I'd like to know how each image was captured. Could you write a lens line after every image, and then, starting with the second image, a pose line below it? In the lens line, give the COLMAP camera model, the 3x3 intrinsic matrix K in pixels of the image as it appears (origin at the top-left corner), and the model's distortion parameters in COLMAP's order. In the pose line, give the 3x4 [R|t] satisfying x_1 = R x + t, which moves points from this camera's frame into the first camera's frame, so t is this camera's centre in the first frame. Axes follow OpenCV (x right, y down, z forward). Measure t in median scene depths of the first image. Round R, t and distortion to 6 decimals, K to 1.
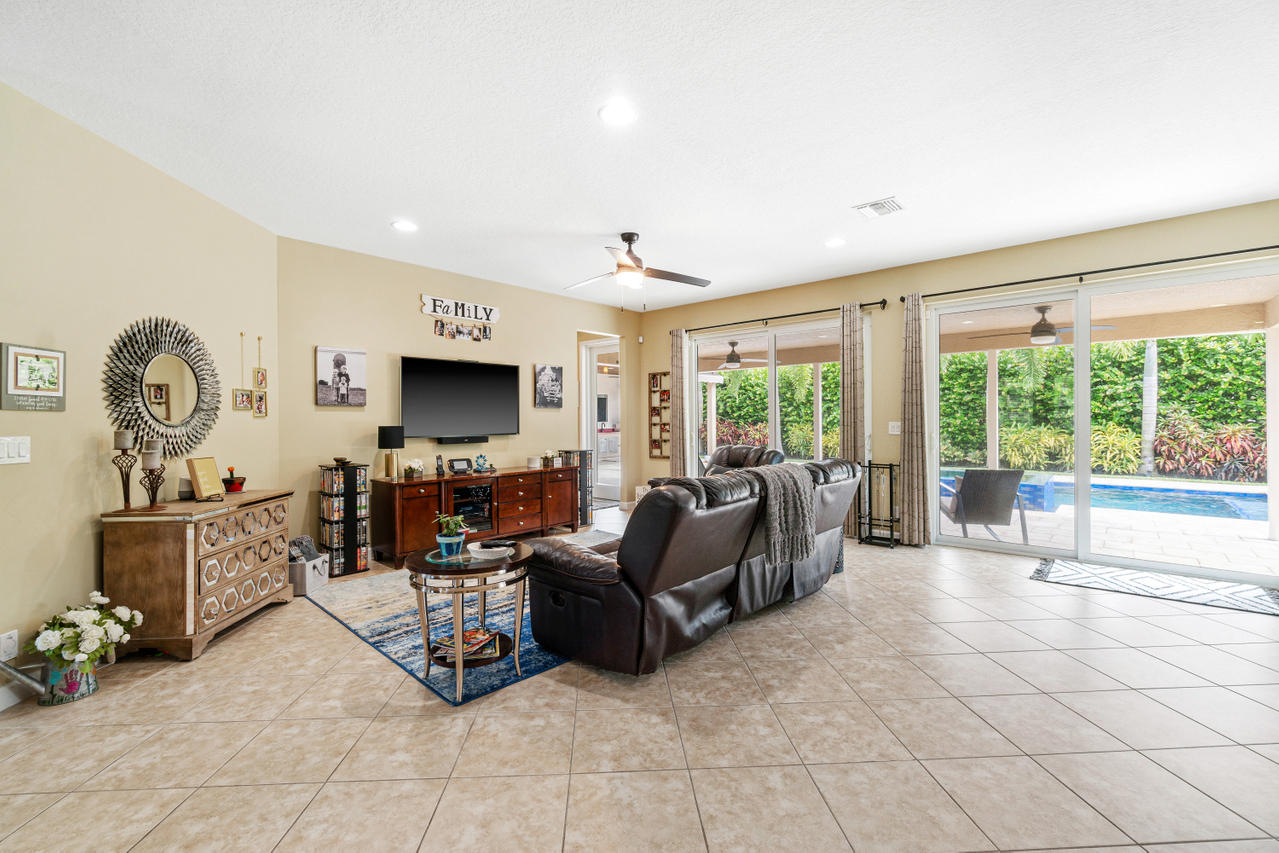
lens RADIAL K [[549.3, 0, 632.9], [0, 549.3, 422.4], [0, 0, 1]] dist [-0.006057, 0.000639]
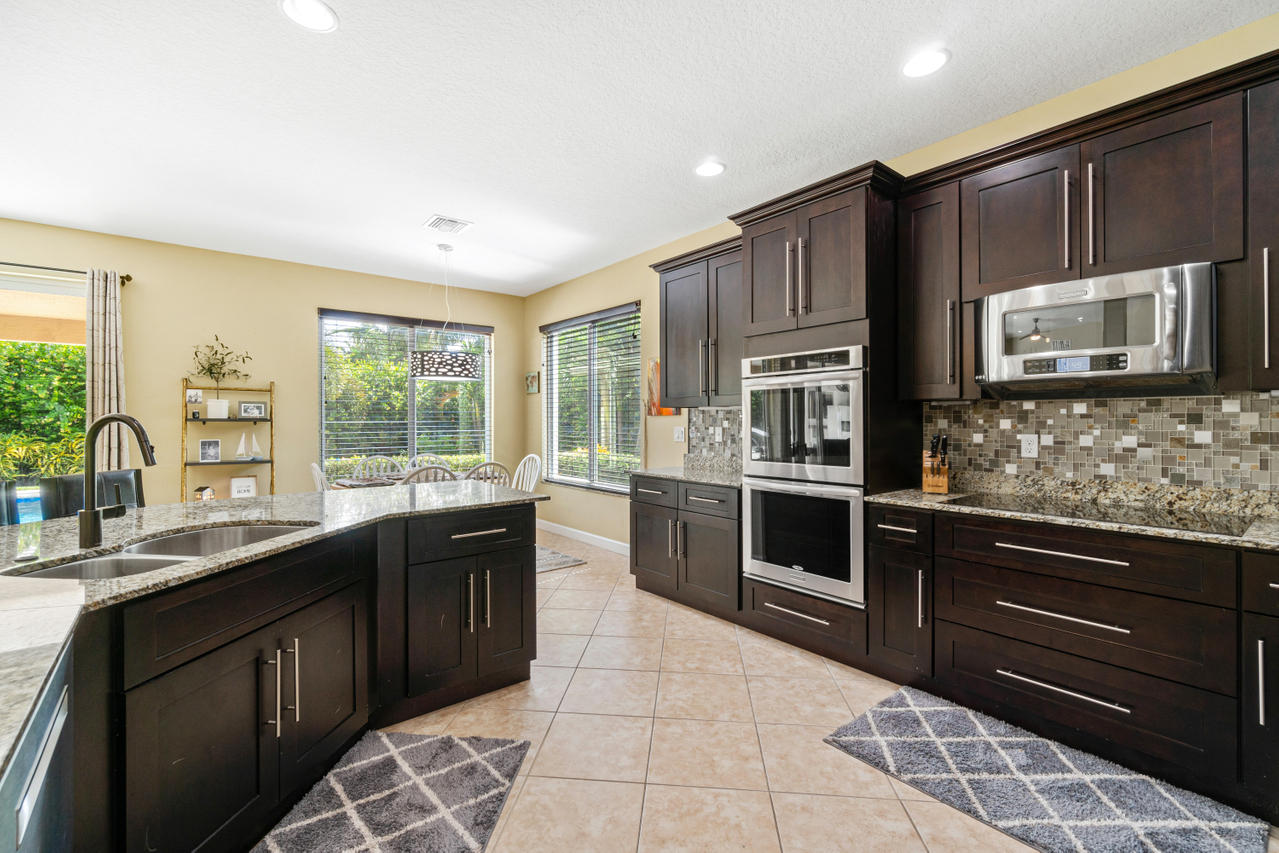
lens RADIAL K [[549.3, 0, 633.5], [0, 549.3, 421.8], [0, 0, 1]] dist [-0.006057, 0.000639]
pose [[0.153381, 0.005807, 0.988150, 0.209591], [0.005825, 0.999960, -0.006781, -0.000570], [-0.988150, 0.006796, 0.153341, -0.241366]]
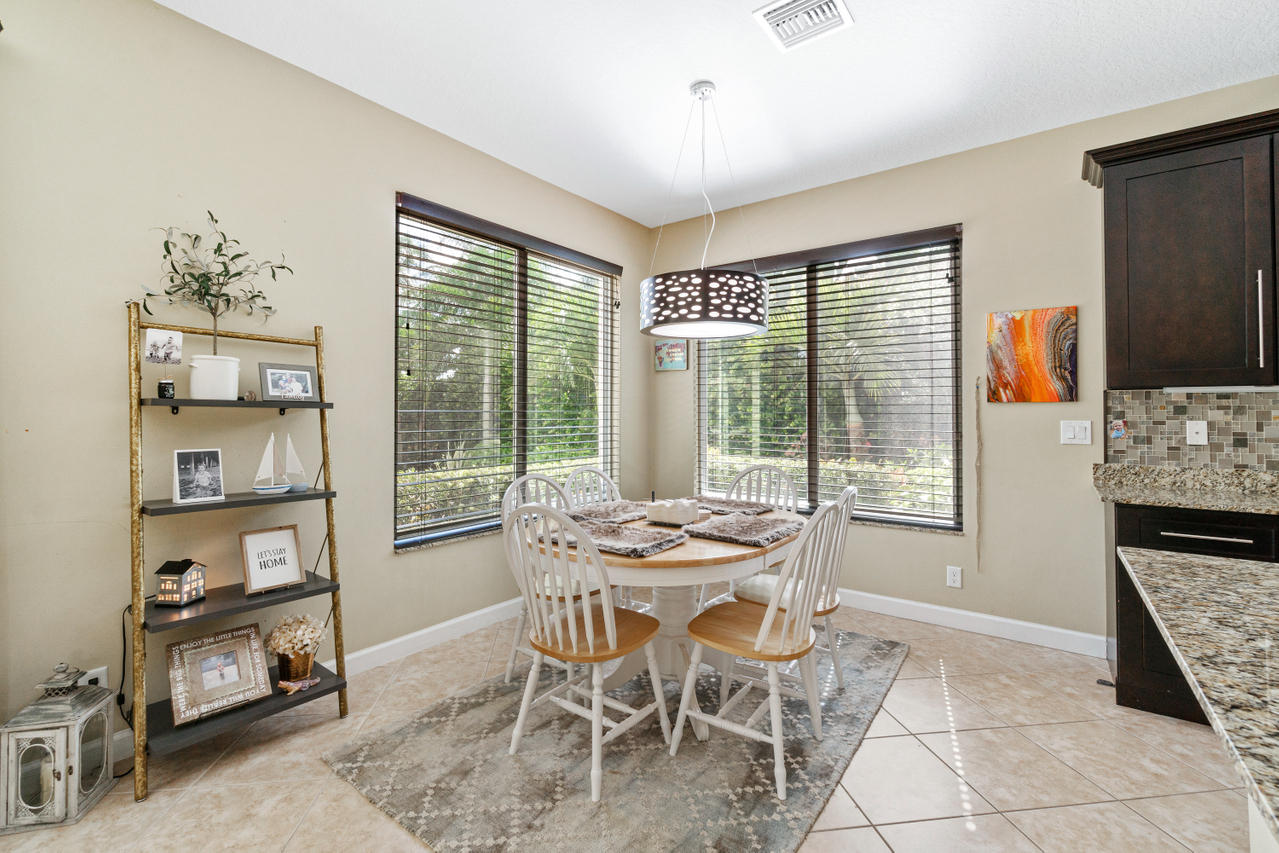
lens RADIAL K [[549.3, 0, 631.6], [0, 549.3, 405.5], [0, 0, 1]] dist [-0.006057, 0.000639]
pose [[-0.089523, 0.023659, 0.995704, 0.620234], [0.004164, 0.999718, -0.023380, -0.002077], [-0.995976, 0.002053, -0.089596, 0.375045]]
